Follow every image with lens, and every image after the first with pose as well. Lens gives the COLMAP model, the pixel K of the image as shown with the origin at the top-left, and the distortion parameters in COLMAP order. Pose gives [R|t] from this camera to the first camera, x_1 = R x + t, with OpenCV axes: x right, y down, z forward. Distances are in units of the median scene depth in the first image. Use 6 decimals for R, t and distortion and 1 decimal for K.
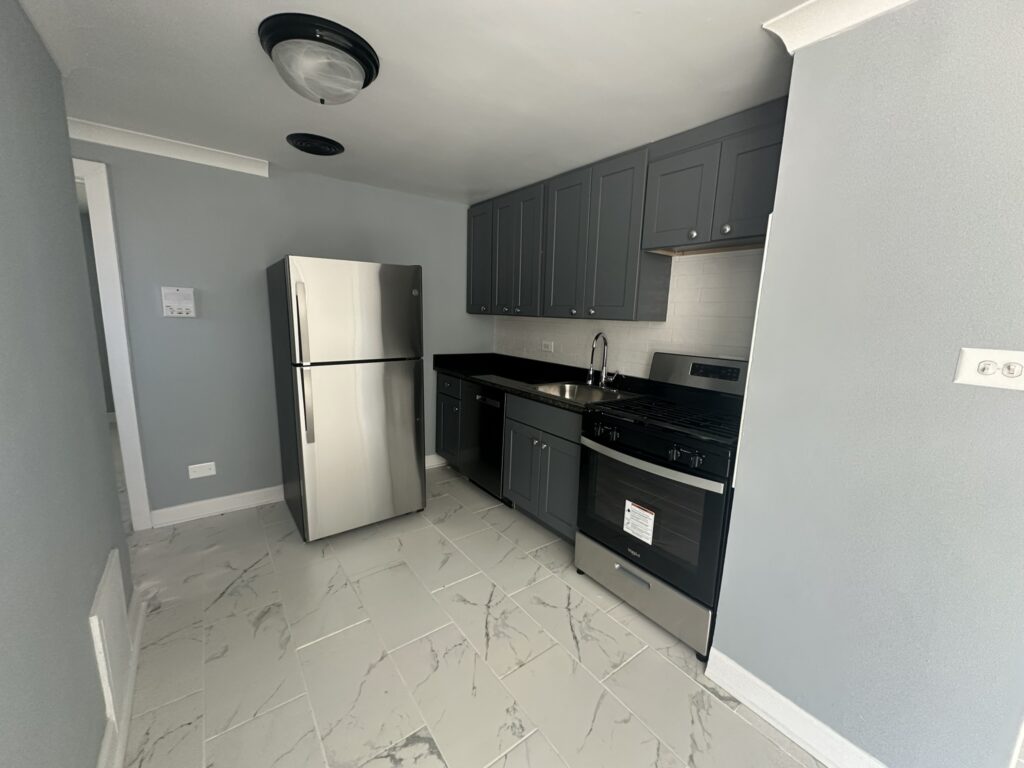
lens RADIAL K [[407.4, 0, 511.7], [0, 407.4, 384.8], [0, 0, 1]] dist [-0.007636, 0.001753]
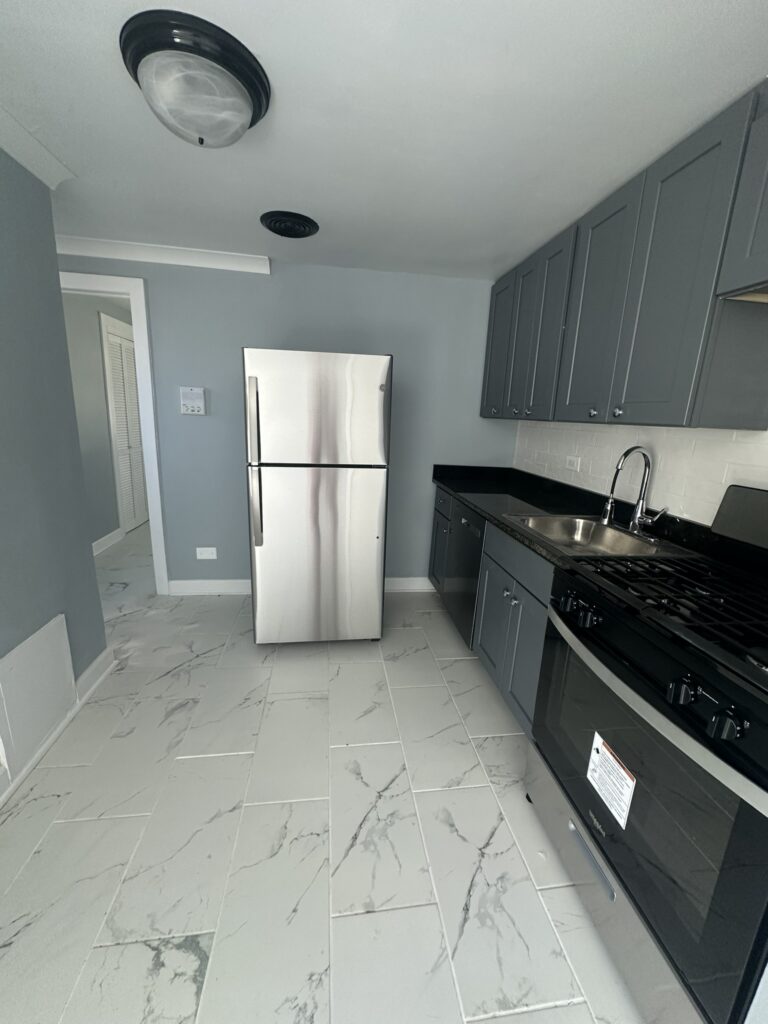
lens RADIAL K [[407.4, 0, 383.9], [0, 407.4, 511.8], [0, 0, 1]] dist [-0.007636, 0.001753]
pose [[0.874315, 0.121150, -0.469996, 0.204401], [-0.102311, 0.992592, 0.065532, -0.030868], [0.474454, -0.009209, 0.880232, 0.281080]]
